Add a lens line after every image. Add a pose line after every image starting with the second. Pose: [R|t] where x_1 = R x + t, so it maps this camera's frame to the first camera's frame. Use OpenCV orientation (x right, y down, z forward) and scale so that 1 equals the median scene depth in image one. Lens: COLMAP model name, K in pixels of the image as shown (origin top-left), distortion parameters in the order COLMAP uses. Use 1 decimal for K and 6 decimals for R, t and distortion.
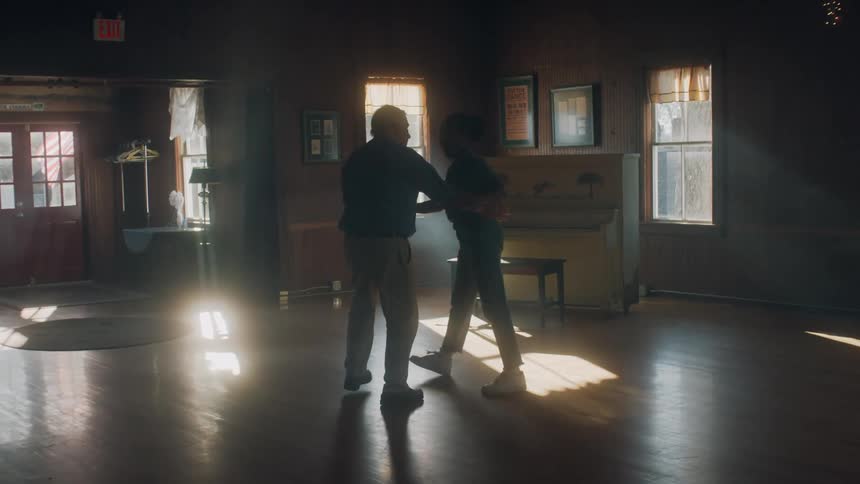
lens RADIAL K [[1091.3, 0, 430.0], [0, 1091.3, 242.0], [0, 0, 1]] dist [-0.185892, 0.150915]
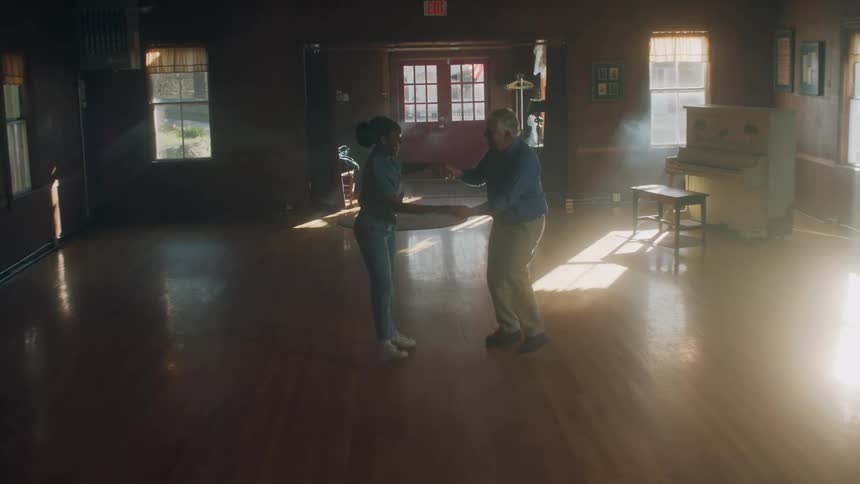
lens RADIAL K [[1091.3, 0, 430.0], [0, 1091.3, 242.0], [0, 0, 1]] dist [-0.185892, 0.150915]
pose [[0.819161, 0.100150, -0.564753, 0.444154], [-0.035702, 0.991632, 0.124066, -0.056322], [0.572452, -0.081467, 0.815881, -0.168611]]
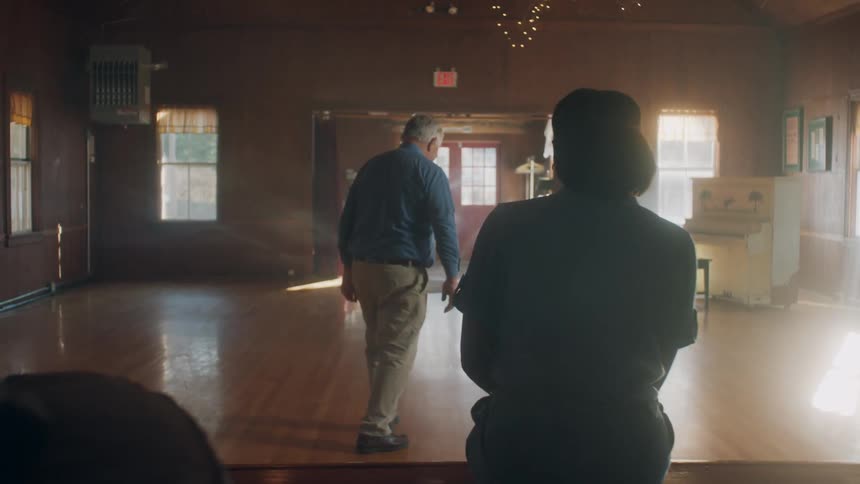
lens RADIAL K [[1091.3, 0, 430.0], [0, 1091.3, 242.0], [0, 0, 1]] dist [-0.185892, 0.150915]
pose [[0.805558, 0.062050, -0.589259, 0.458347], [-0.069808, 0.997514, 0.009607, 0.005280], [0.588390, 0.033396, 0.807887, -0.150701]]
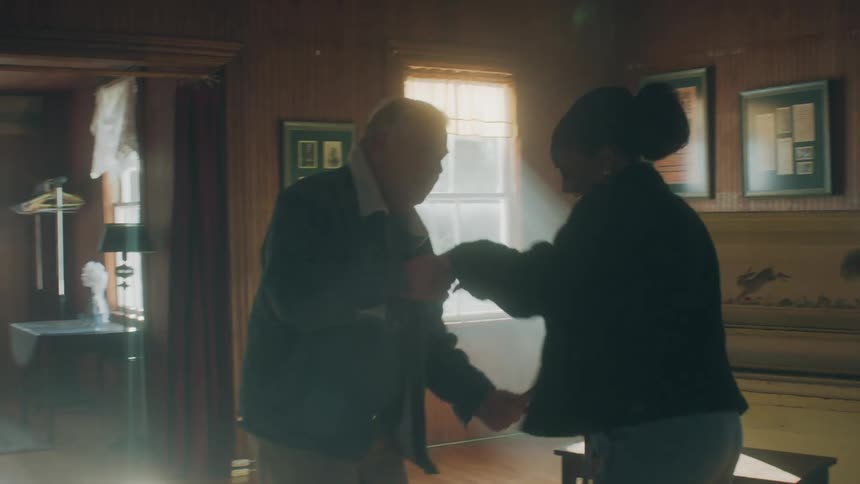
lens RADIAL K [[1091.3, 0, 430.0], [0, 1091.3, 242.0], [0, 0, 1]] dist [-0.185892, 0.150915]
pose [[0.996152, 0.014702, -0.086396, 0.002236], [-0.019003, 0.998610, -0.049170, -0.034538], [0.085553, 0.050623, 0.995047, 0.443161]]
